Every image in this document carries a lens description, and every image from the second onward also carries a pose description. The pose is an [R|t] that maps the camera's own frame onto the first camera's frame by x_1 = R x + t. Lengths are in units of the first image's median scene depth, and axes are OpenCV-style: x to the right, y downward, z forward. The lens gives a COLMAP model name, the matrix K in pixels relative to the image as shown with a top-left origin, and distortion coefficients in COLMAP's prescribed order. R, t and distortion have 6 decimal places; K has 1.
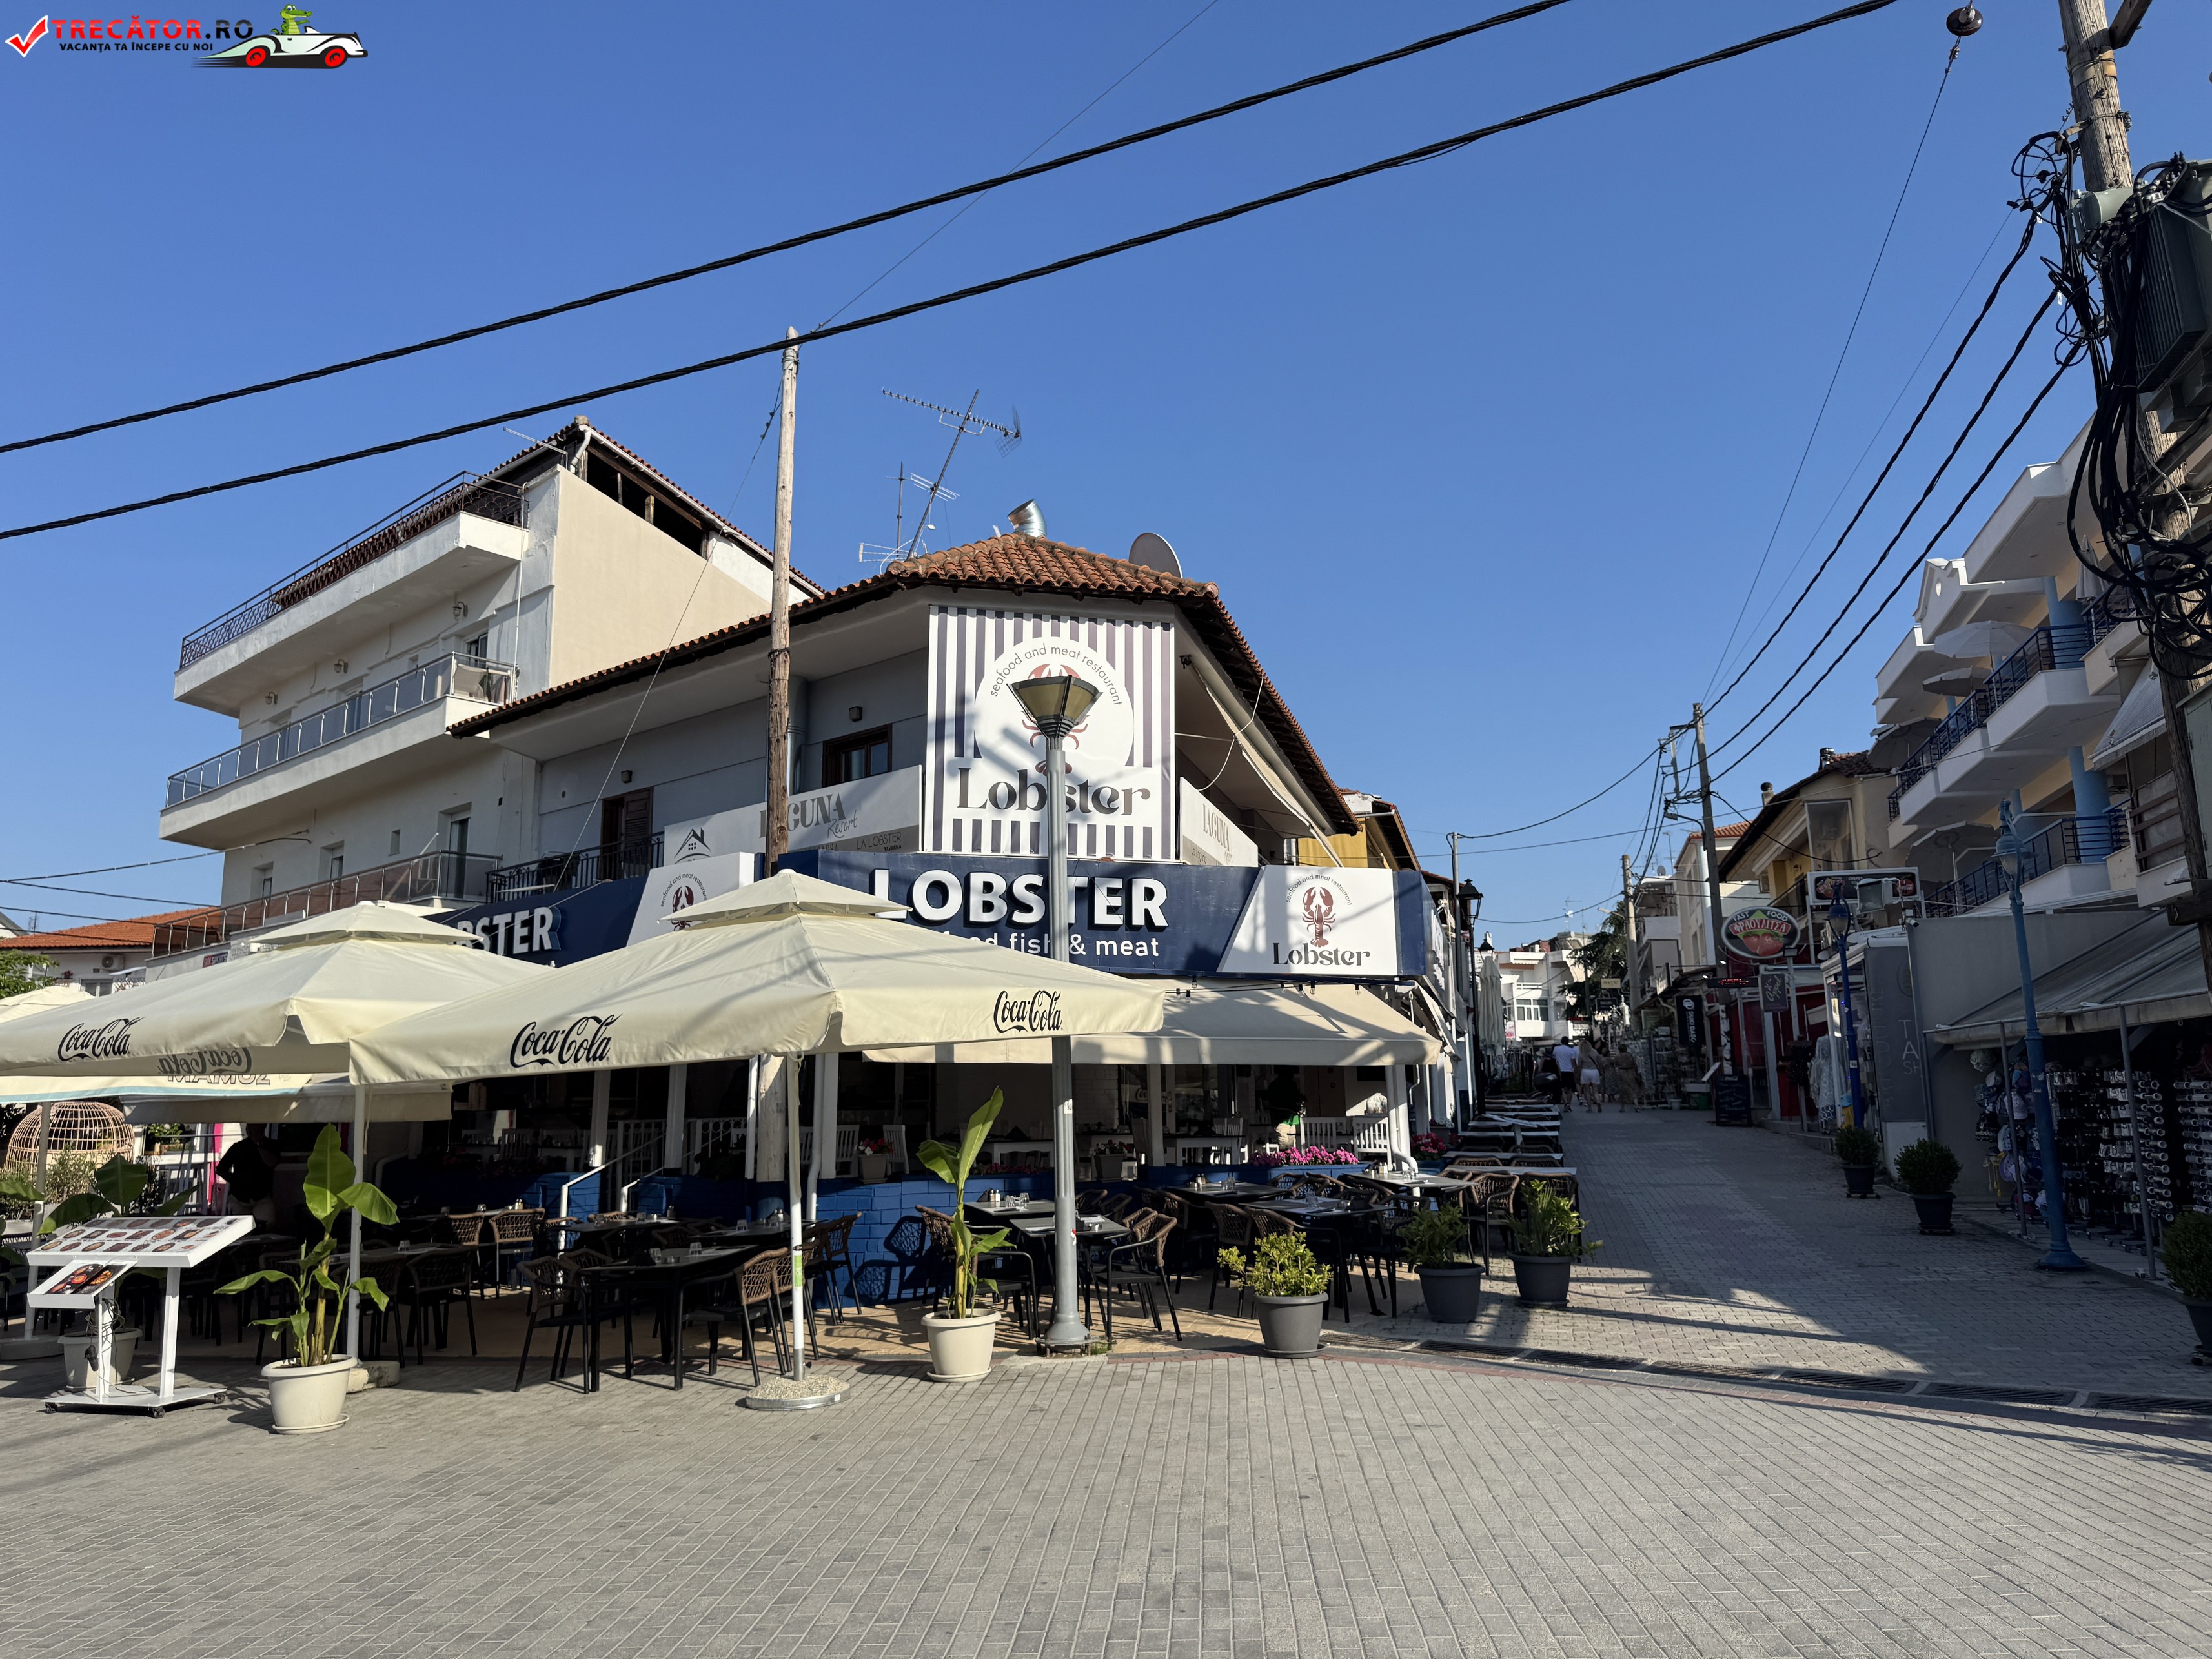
lens RADIAL K [[1530.4, 0, 1106.0], [0, 1530.4, 829.5], [0, 0, 1]] dist [0.100832, -0.181070]
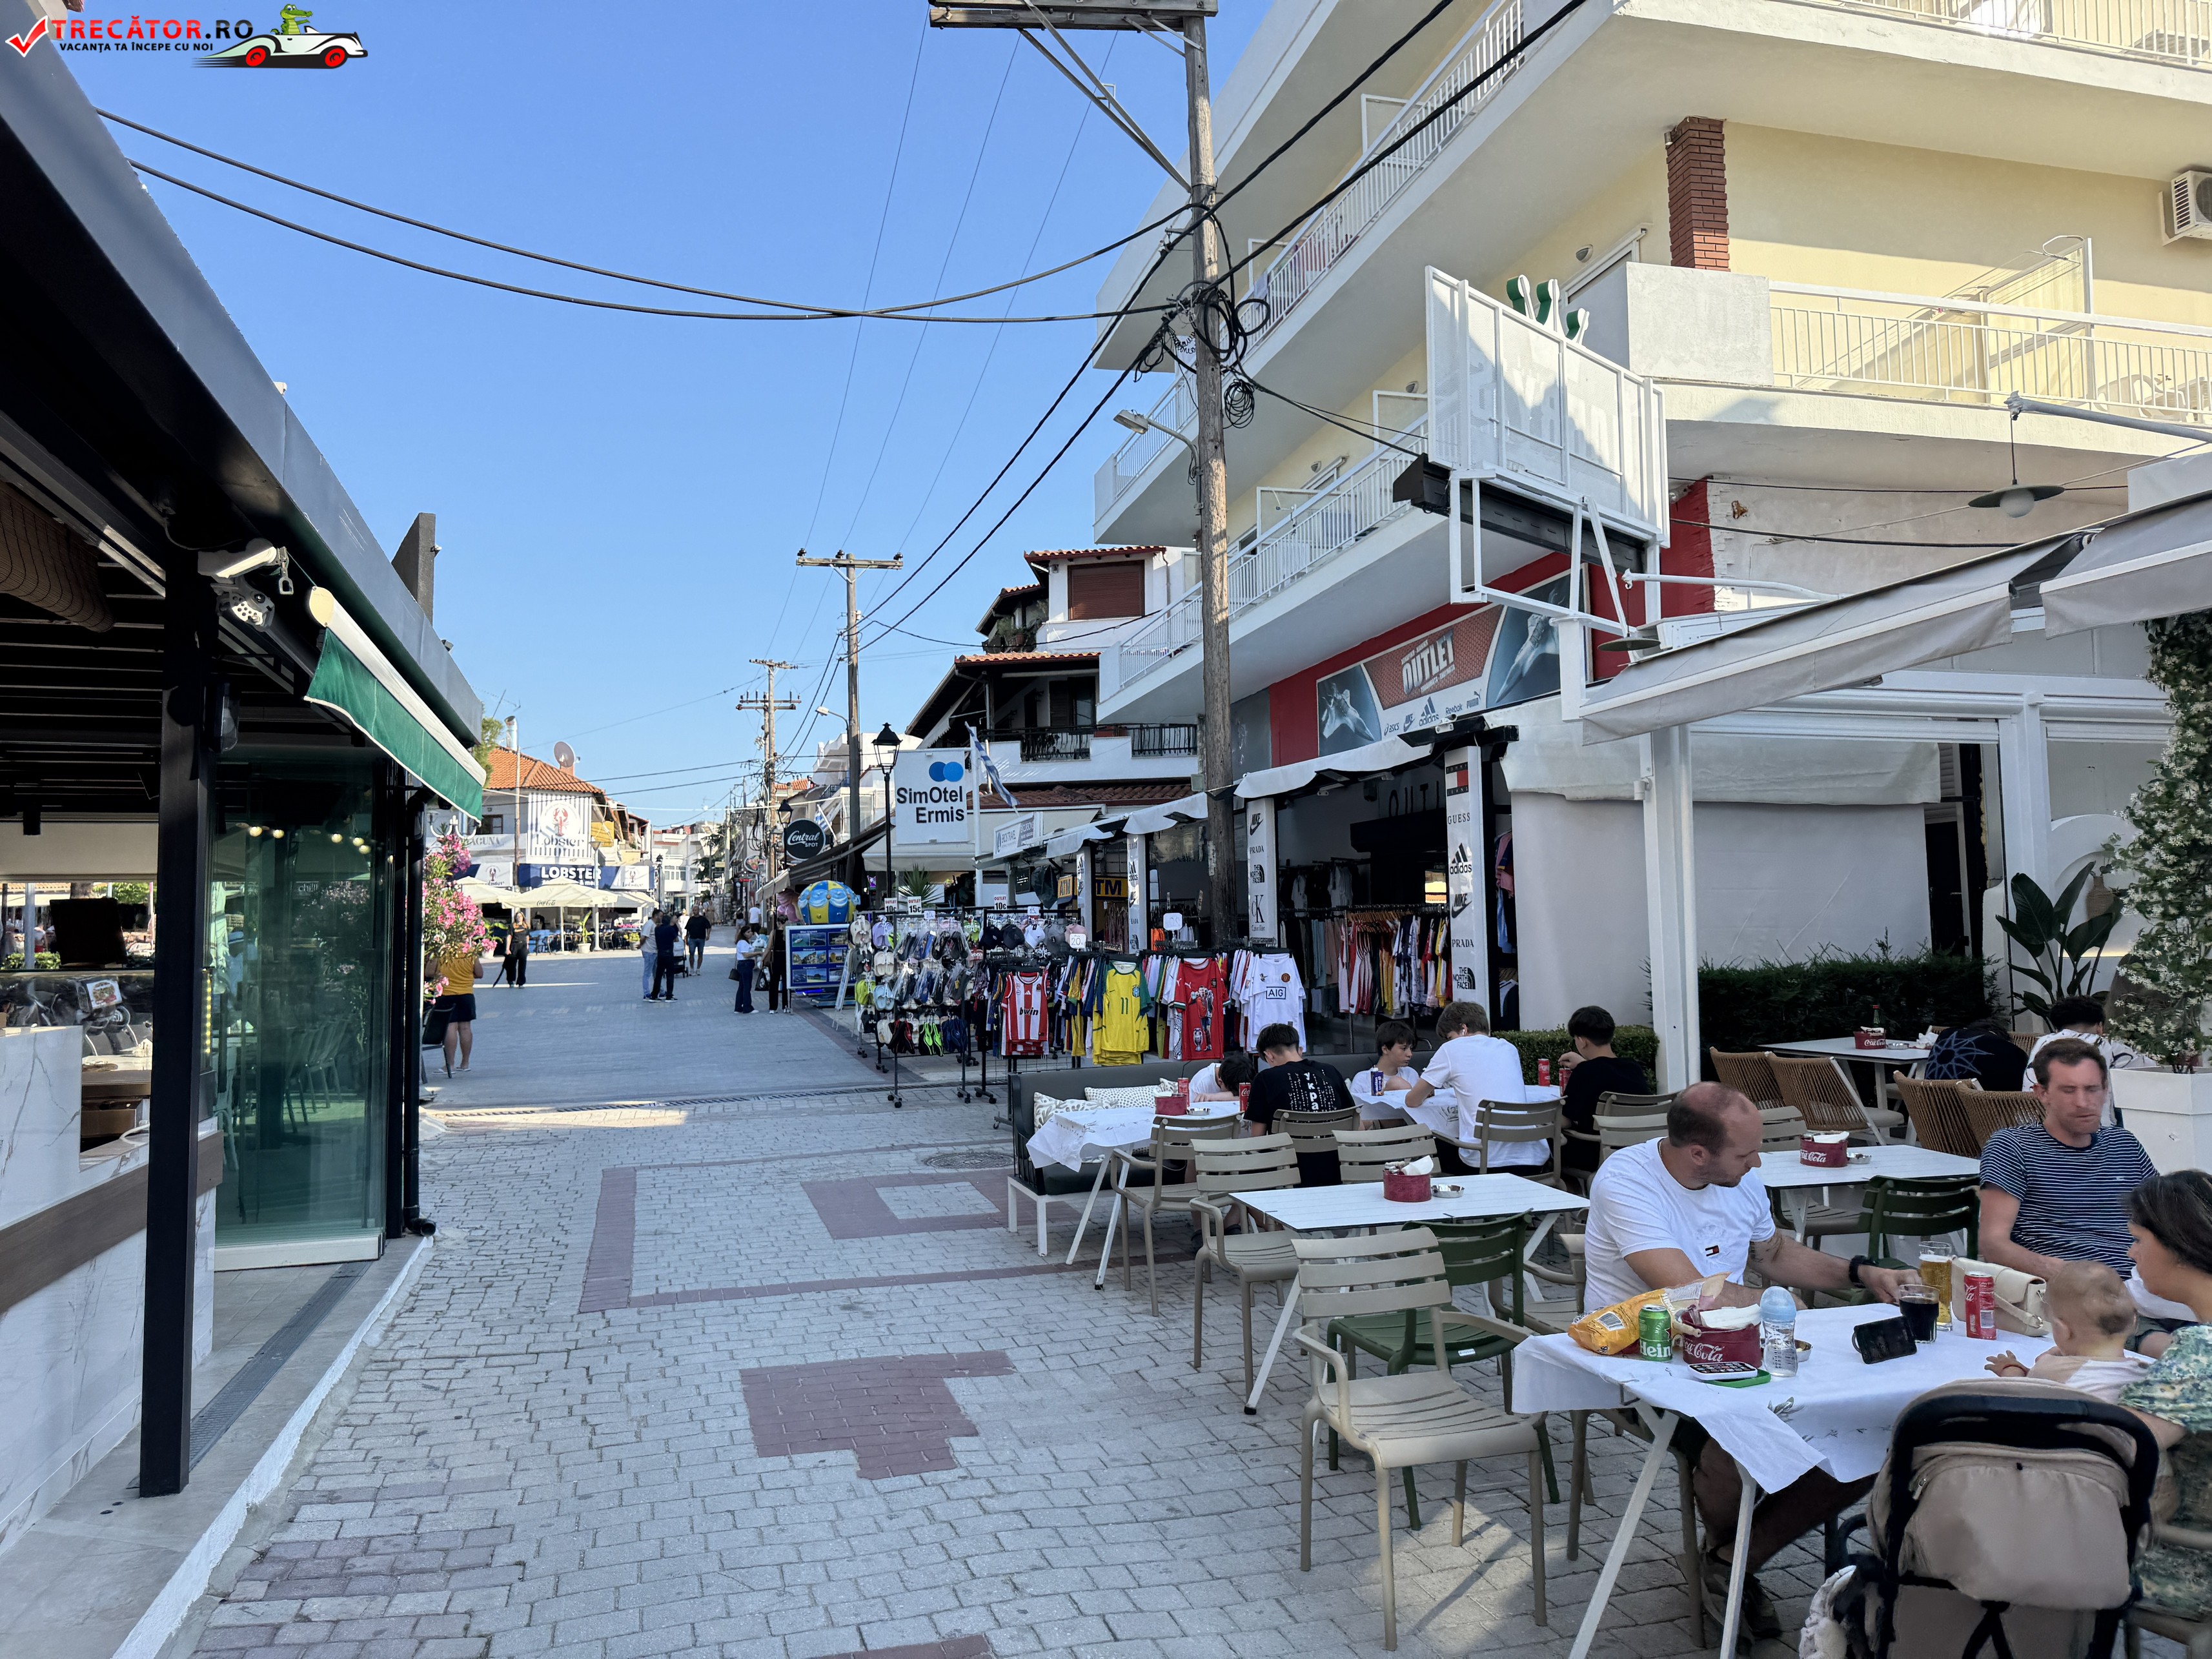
lens RADIAL K [[1530.4, 0, 1106.0], [0, 1530.4, 829.5], [0, 0, 1]] dist [0.100832, -0.181070]
pose [[0.857062, 0.035032, 0.514021, -0.398939], [-0.084847, 0.993661, 0.073749, -0.211985], [-0.508178, -0.106821, 0.854602, -1.433194]]
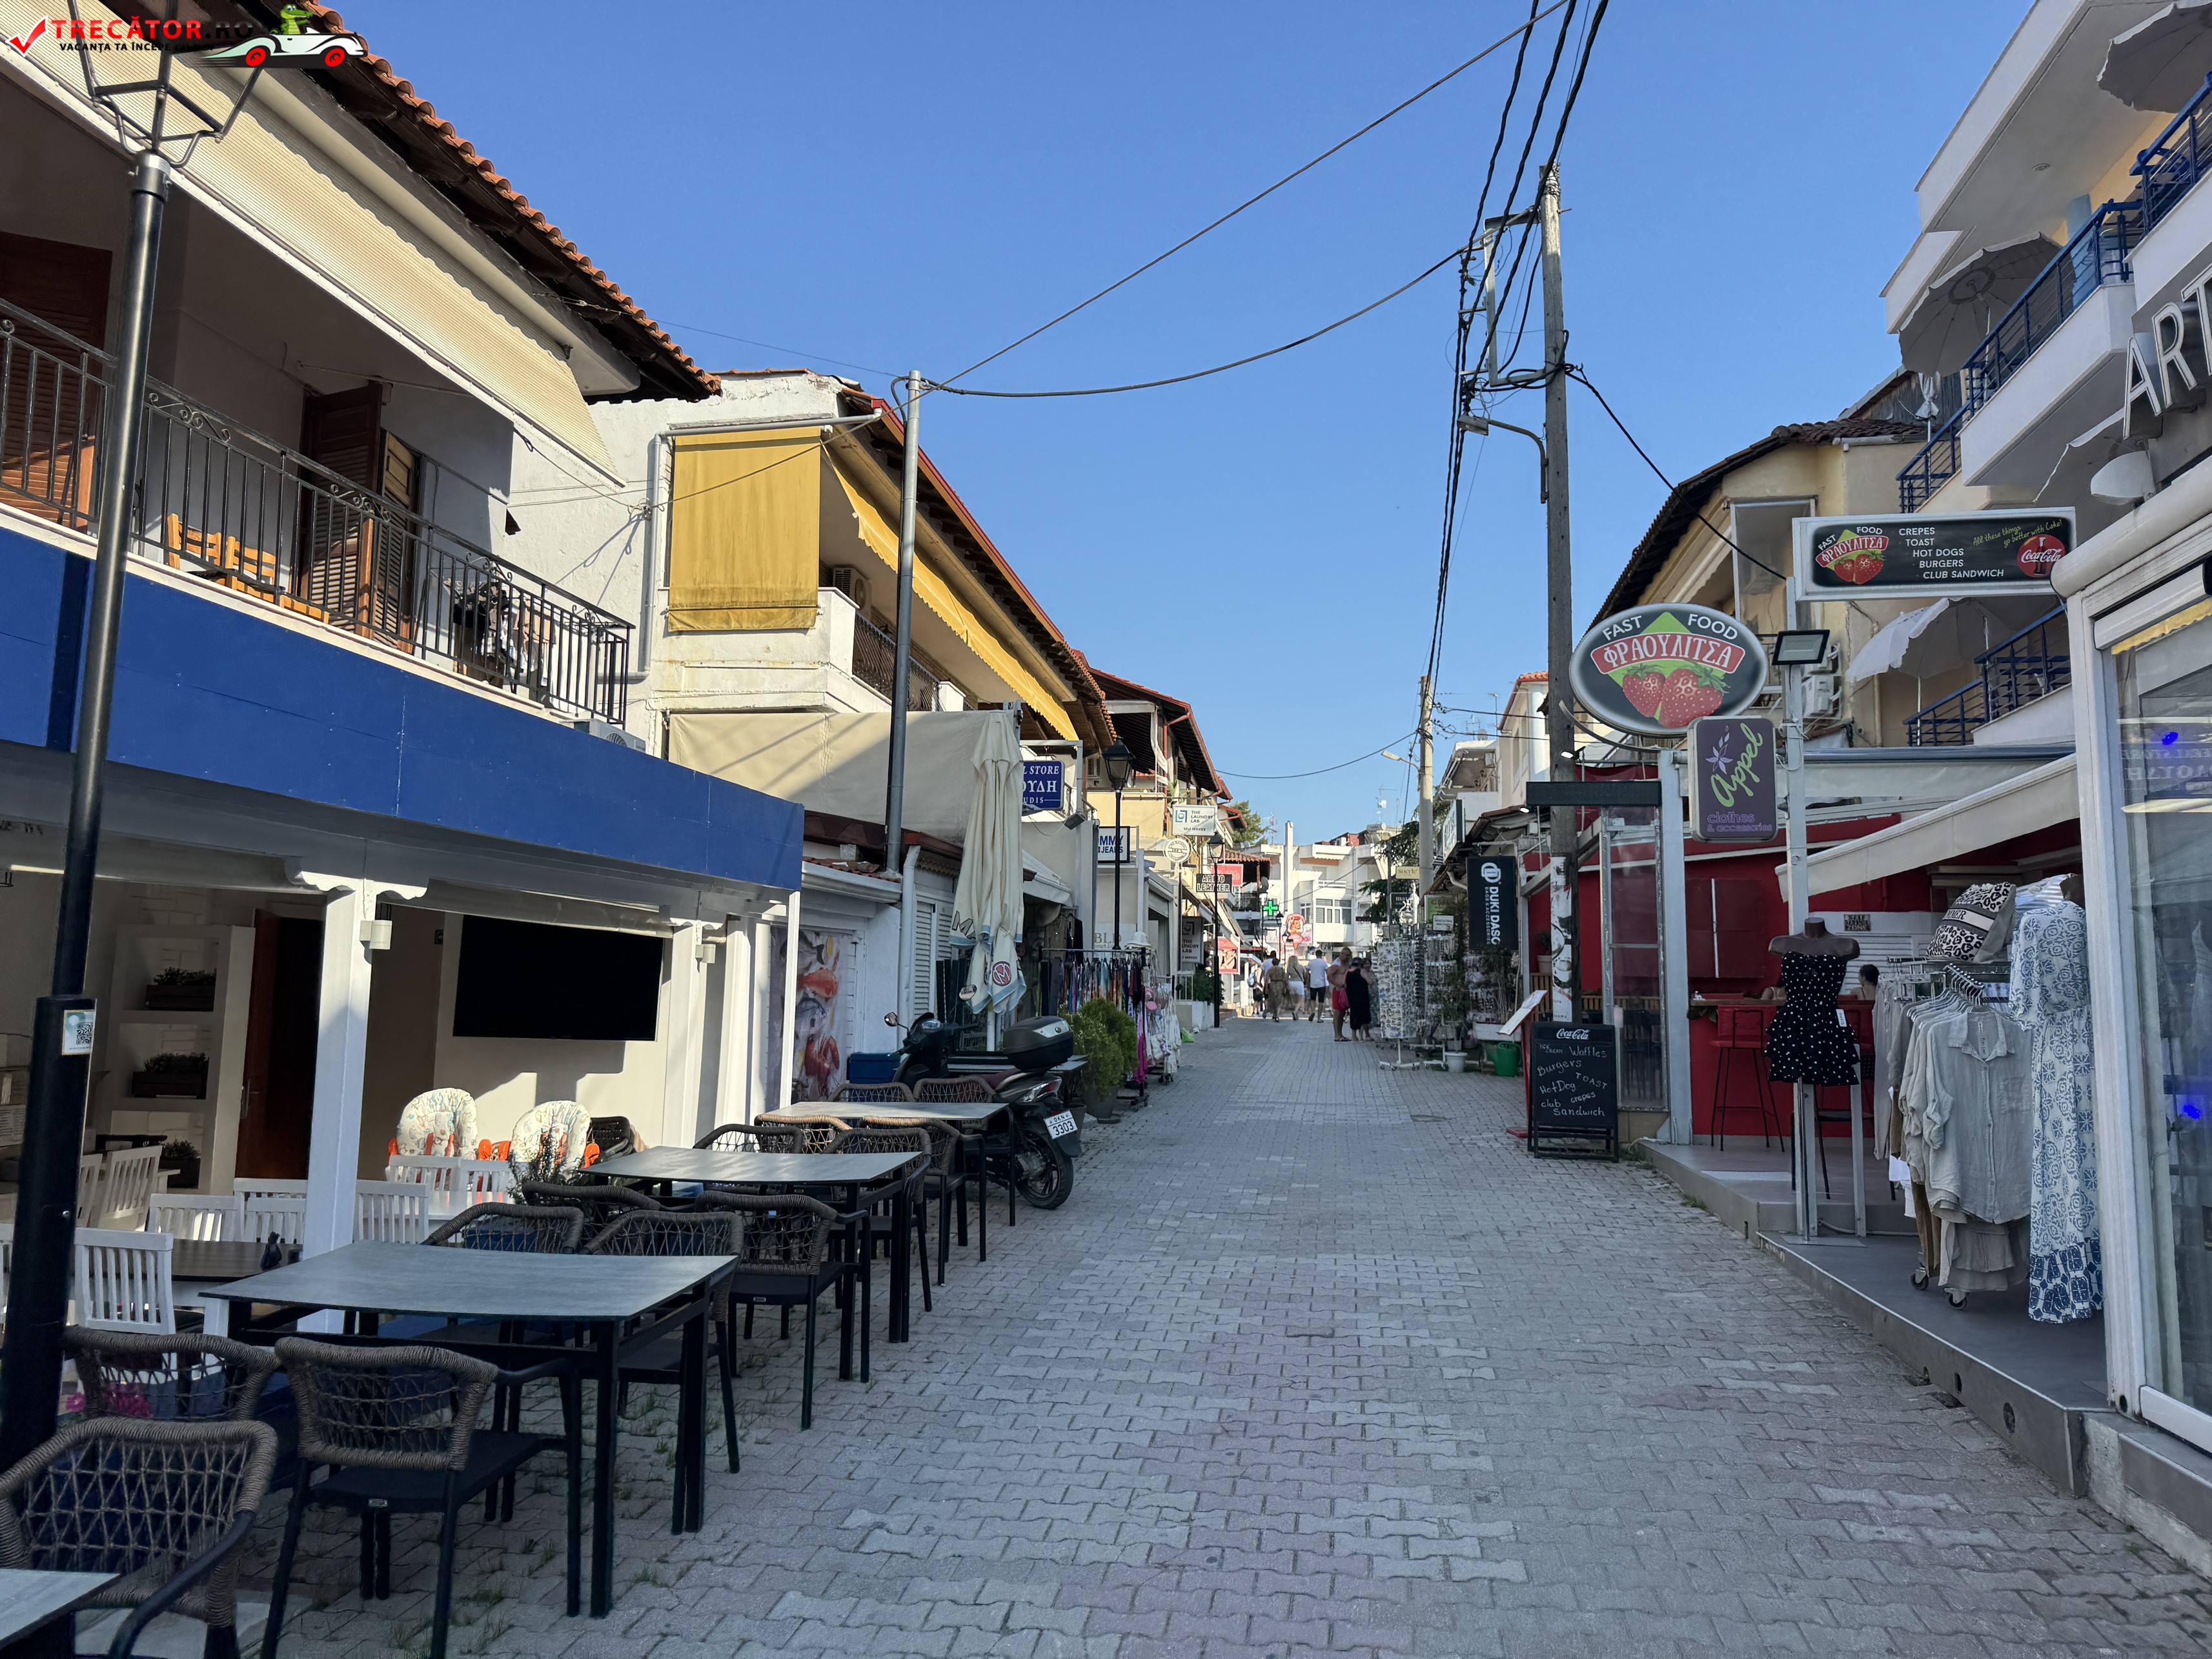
lens RADIAL K [[1530.4, 0, 1106.0], [0, 1530.4, 829.5], [0, 0, 1]] dist [0.100832, -0.181070]
pose [[0.994271, 0.039535, 0.099311, 0.195055], [-0.045921, 0.996966, 0.062855, 0.071603], [-0.096525, -0.067055, 0.993069, 0.498007]]
